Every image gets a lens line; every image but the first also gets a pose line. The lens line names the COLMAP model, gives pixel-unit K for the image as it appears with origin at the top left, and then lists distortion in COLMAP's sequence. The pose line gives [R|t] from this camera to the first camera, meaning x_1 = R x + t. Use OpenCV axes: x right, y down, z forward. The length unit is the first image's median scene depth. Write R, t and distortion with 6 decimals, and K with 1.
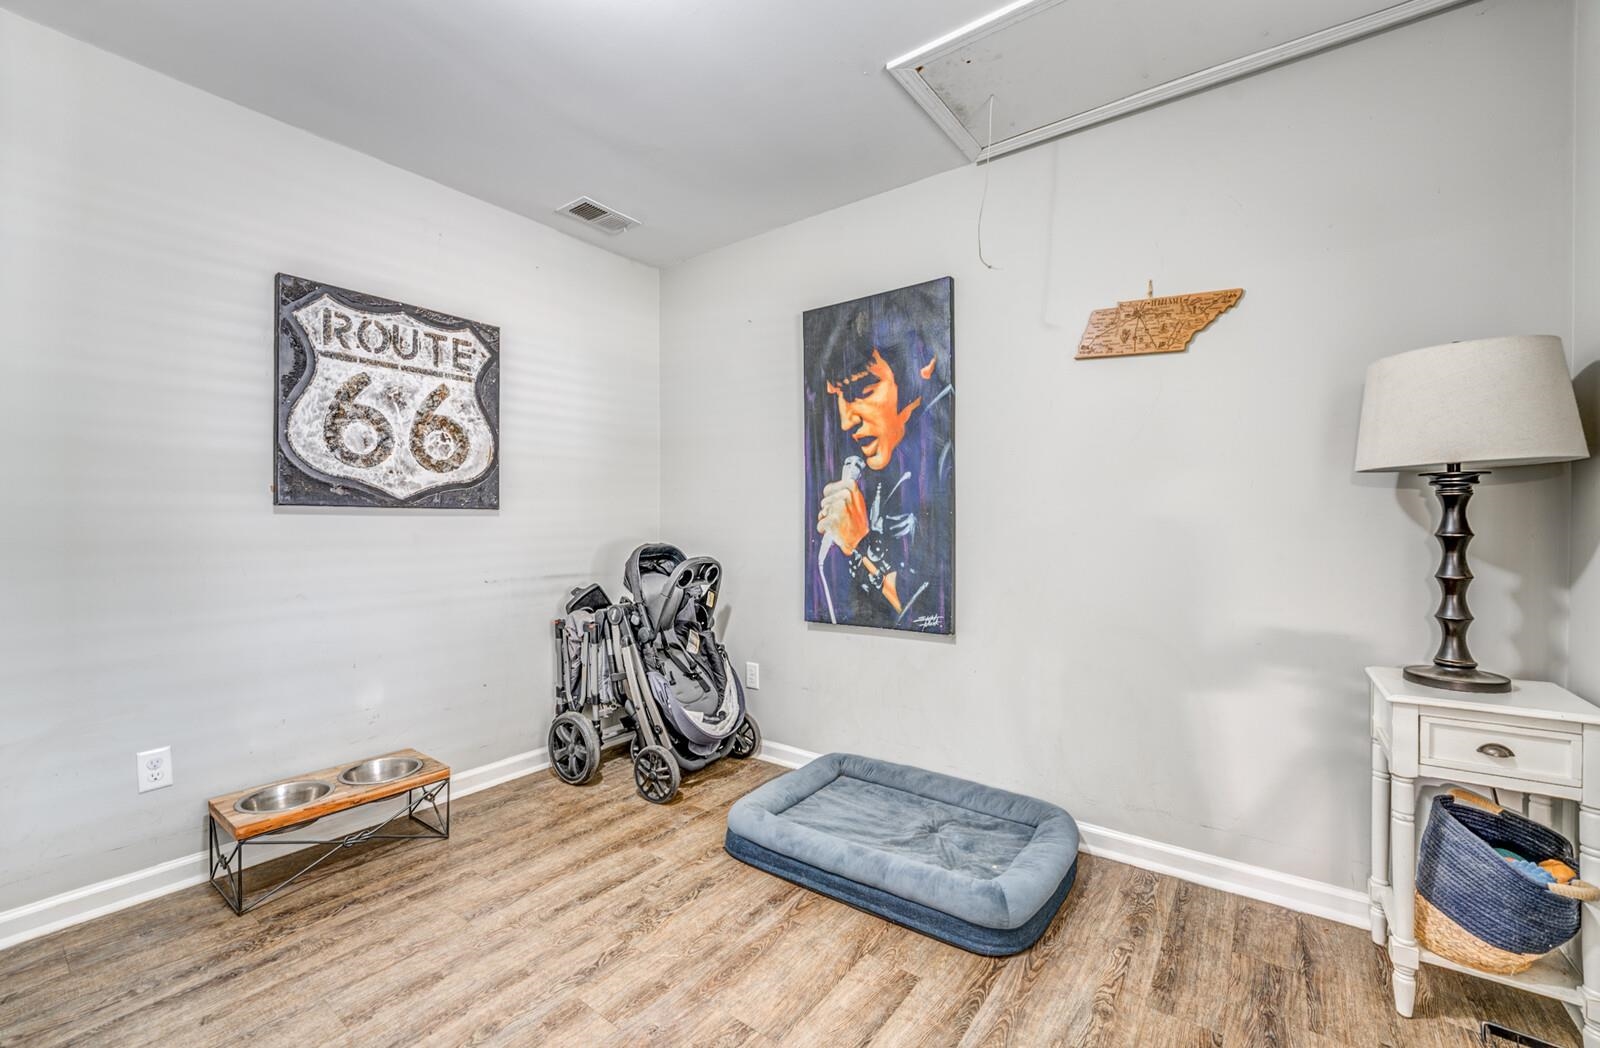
lens RADIAL K [[641.2, 0, 797.8], [0, 641.2, 526.5], [0, 0, 1]] dist [-0.010354, 0.000468]
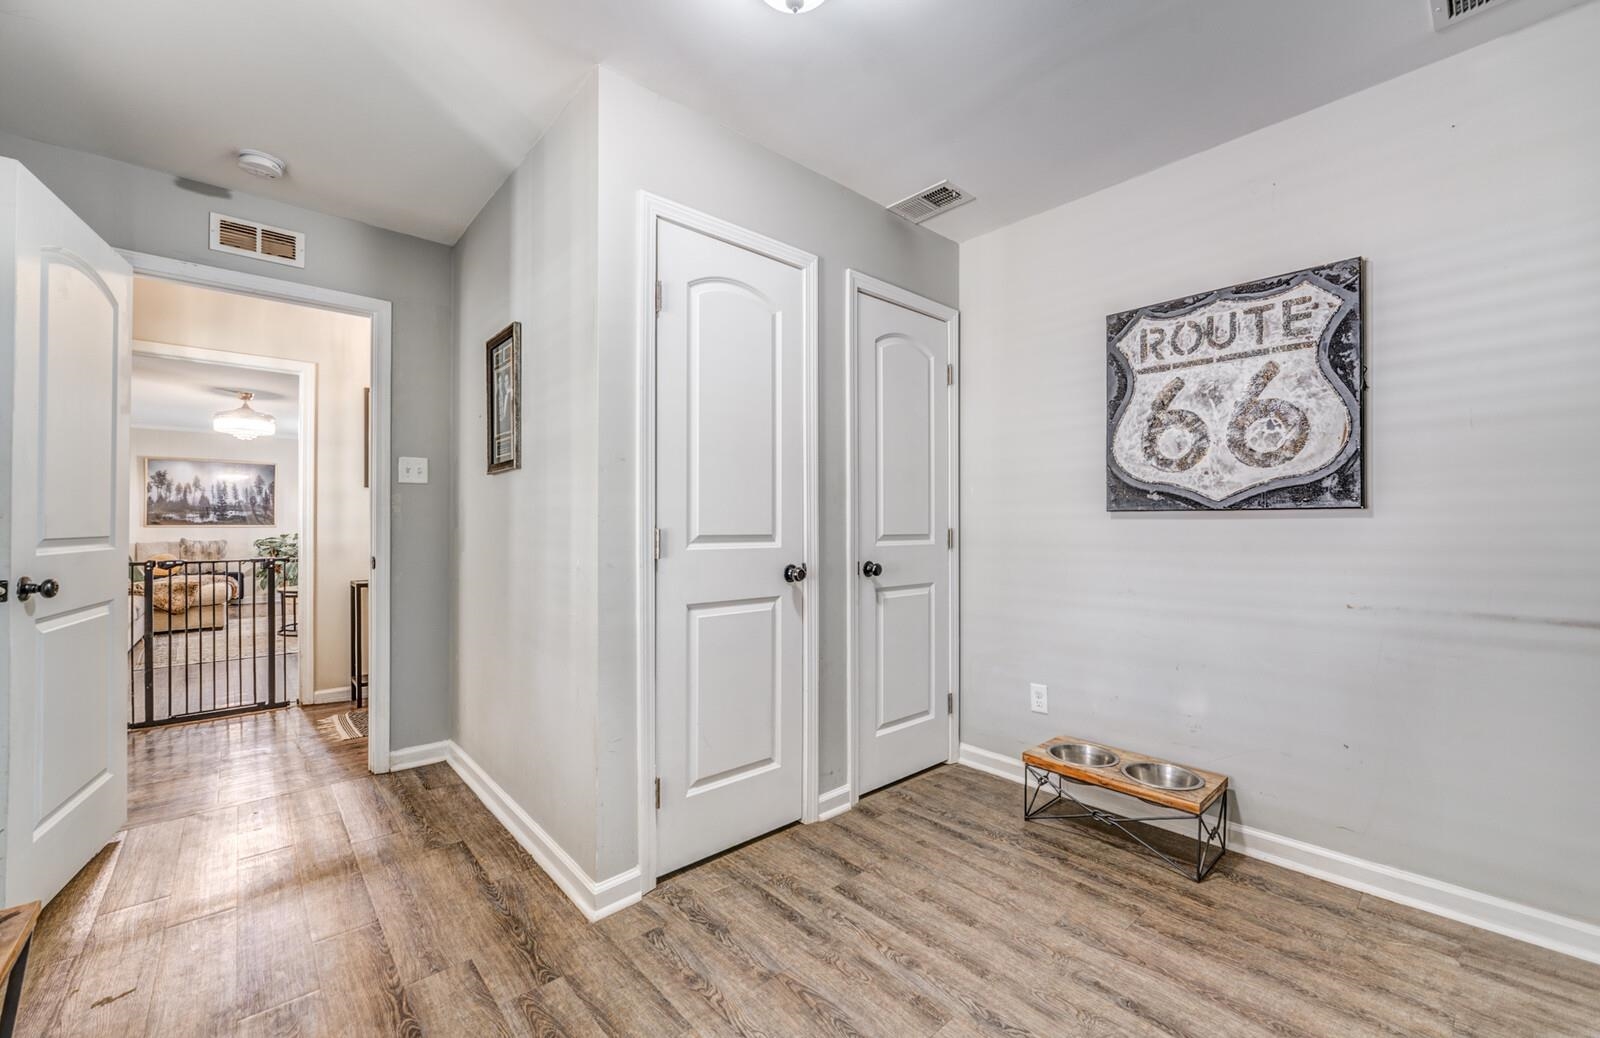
lens RADIAL K [[641.2, 0, 798.0], [0, 641.2, 519.2], [0, 0, 1]] dist [-0.010354, 0.000468]
pose [[-0.192199, -0.011161, -0.981293, 0.420069], [-0.007165, 0.999925, -0.009970, -0.003289], [0.981330, 0.005114, -0.192264, 0.605841]]
